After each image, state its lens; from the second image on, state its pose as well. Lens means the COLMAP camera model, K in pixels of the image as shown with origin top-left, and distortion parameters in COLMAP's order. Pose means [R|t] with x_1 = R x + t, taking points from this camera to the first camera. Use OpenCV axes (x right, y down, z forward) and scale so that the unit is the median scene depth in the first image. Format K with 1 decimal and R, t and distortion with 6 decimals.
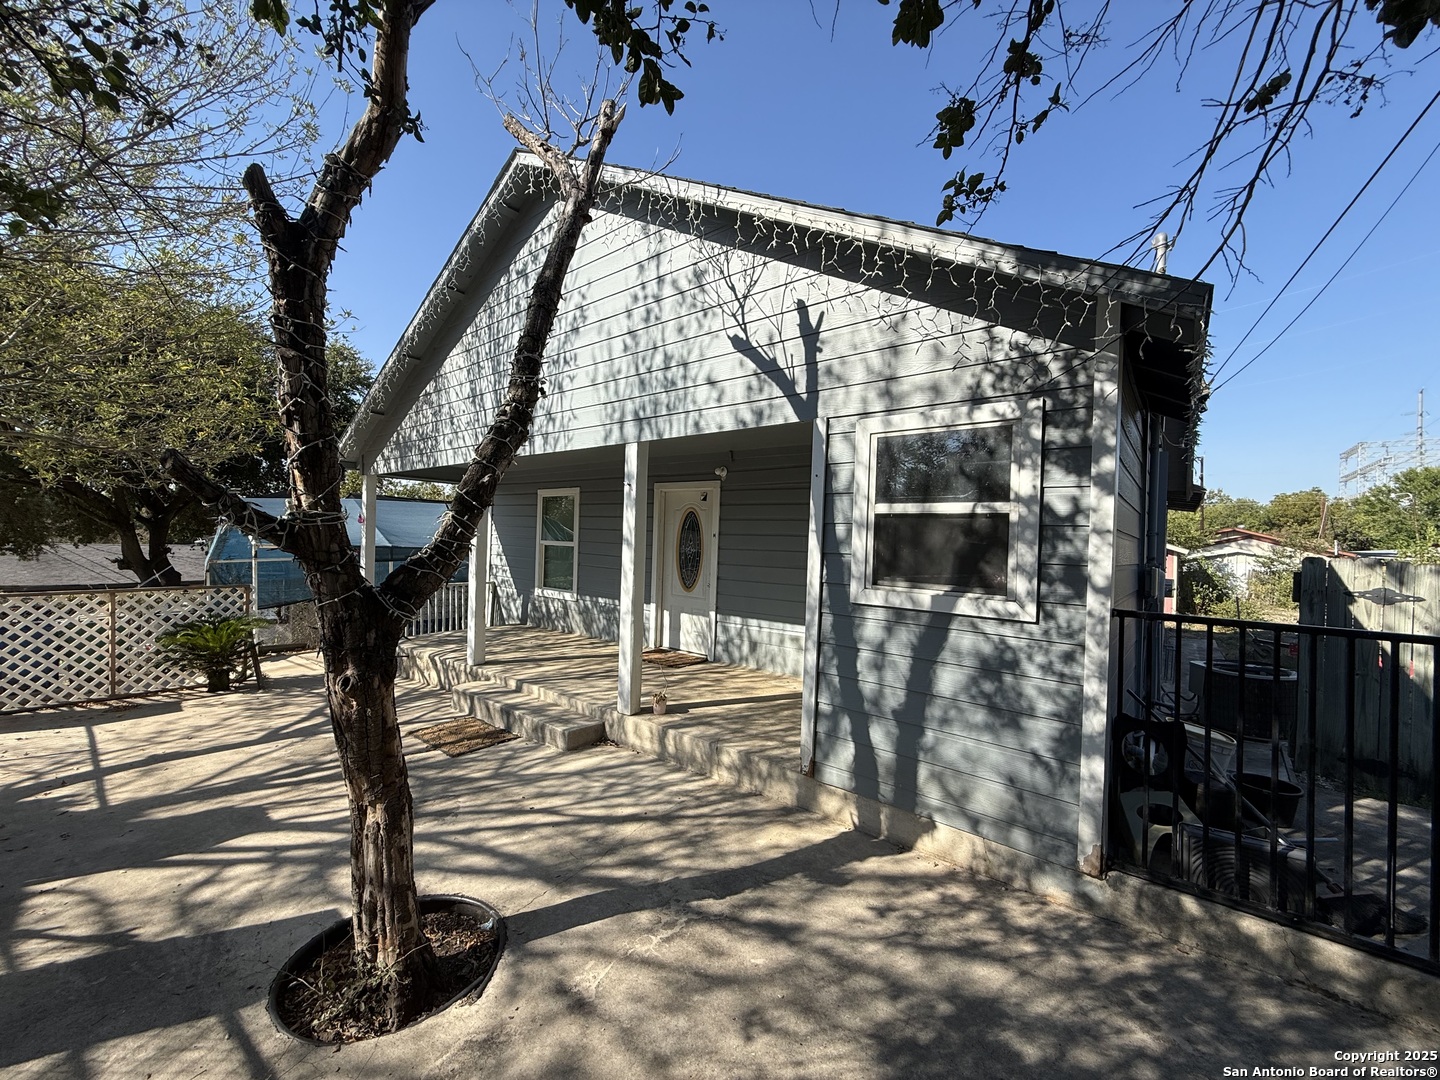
lens RADIAL K [[573.4, 0, 715.4], [0, 573.4, 537.1], [0, 0, 1]] dist [0.000109, 0.000194]
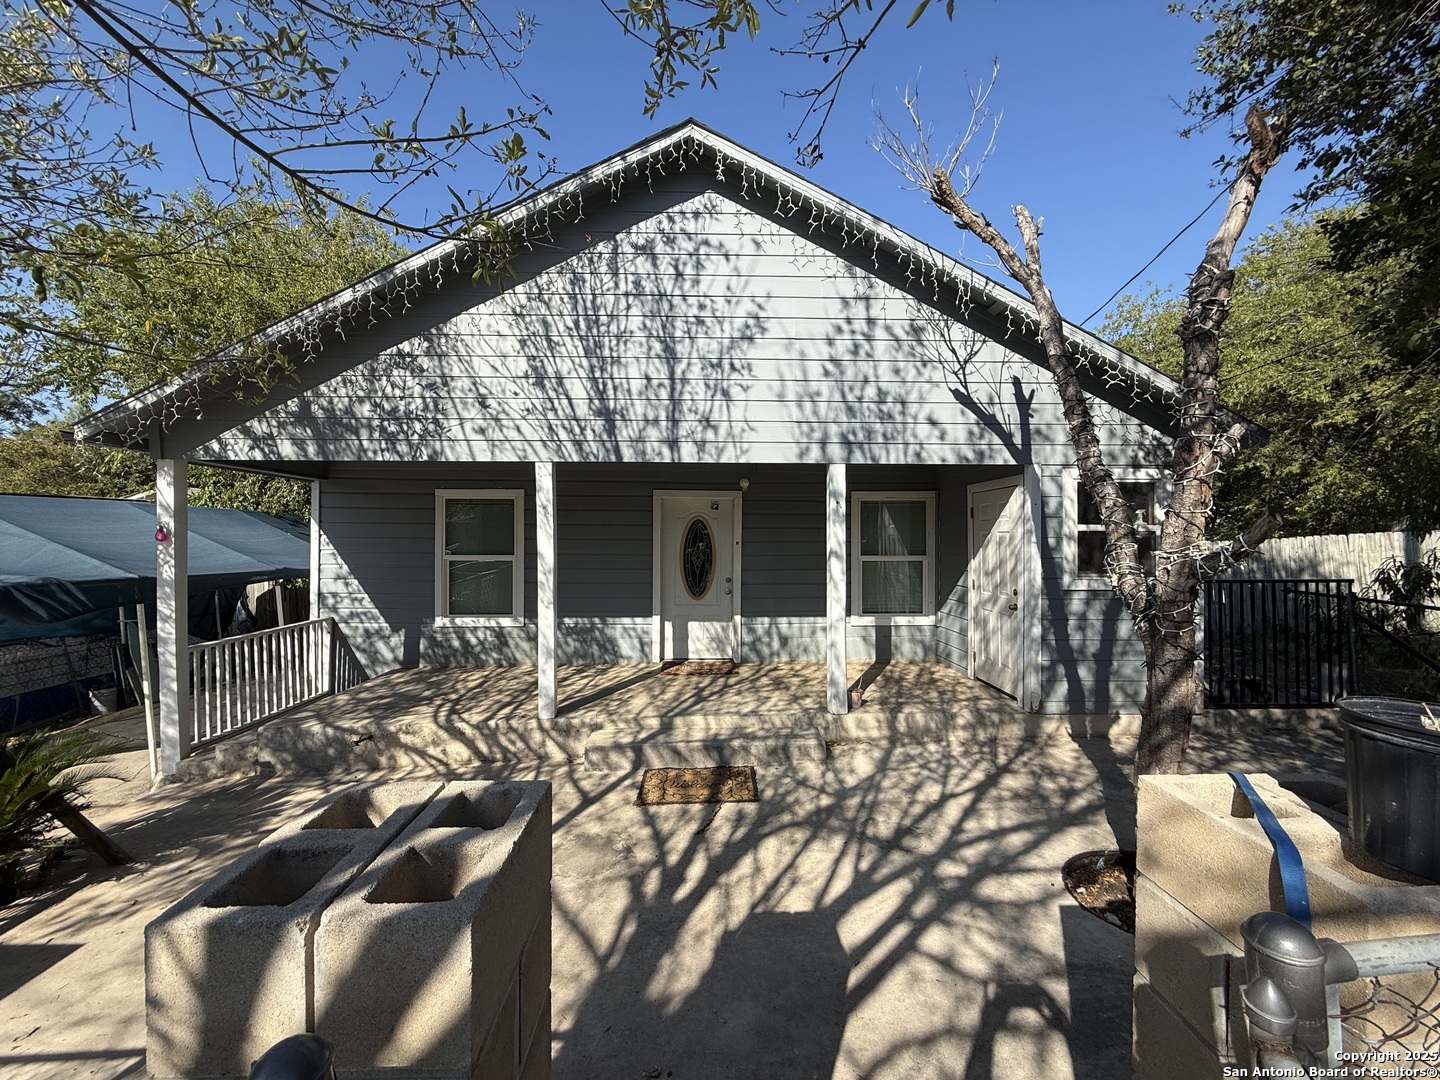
lens RADIAL K [[573.4, 0, 716.5], [0, 573.4, 536.6], [0, 0, 1]] dist [0.000109, 0.000194]
pose [[0.748131, -0.028748, 0.662928, -1.274927], [0.019558, 0.999582, 0.021275, -0.066168], [-0.663263, -0.002951, 0.748381, 0.420575]]
